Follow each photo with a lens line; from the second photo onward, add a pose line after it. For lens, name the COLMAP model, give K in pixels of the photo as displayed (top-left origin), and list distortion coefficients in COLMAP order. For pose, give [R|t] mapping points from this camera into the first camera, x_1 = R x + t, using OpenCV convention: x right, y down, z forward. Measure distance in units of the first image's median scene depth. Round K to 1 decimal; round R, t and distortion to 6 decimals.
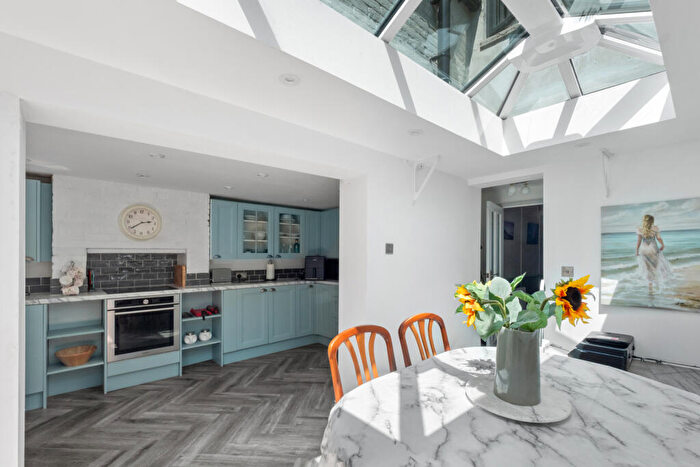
lens RADIAL K [[296.5, 0, 348.4], [0, 296.5, 238.0], [0, 0, 1]] dist [-0.000035, -0.000342]
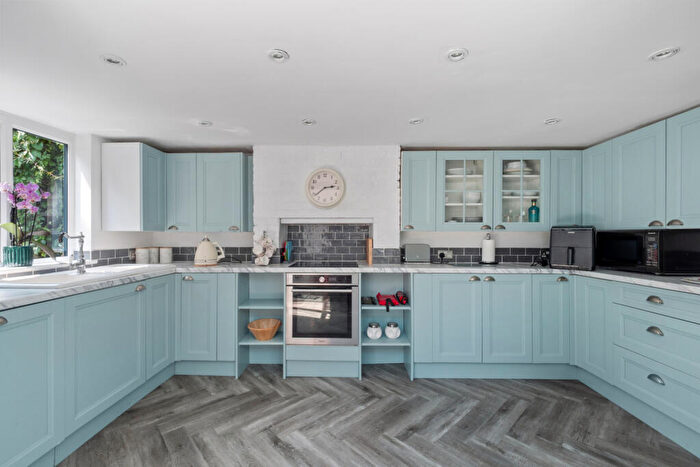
lens RADIAL K [[296.5, 0, 348.4], [0, 296.5, 238.0], [0, 0, 1]] dist [-0.000035, -0.000342]
pose [[0.744697, 0.008381, -0.667351, -0.065185], [0.033972, 0.998149, 0.050445, 0.050034], [0.666538, -0.060237, 0.743033, 0.368962]]
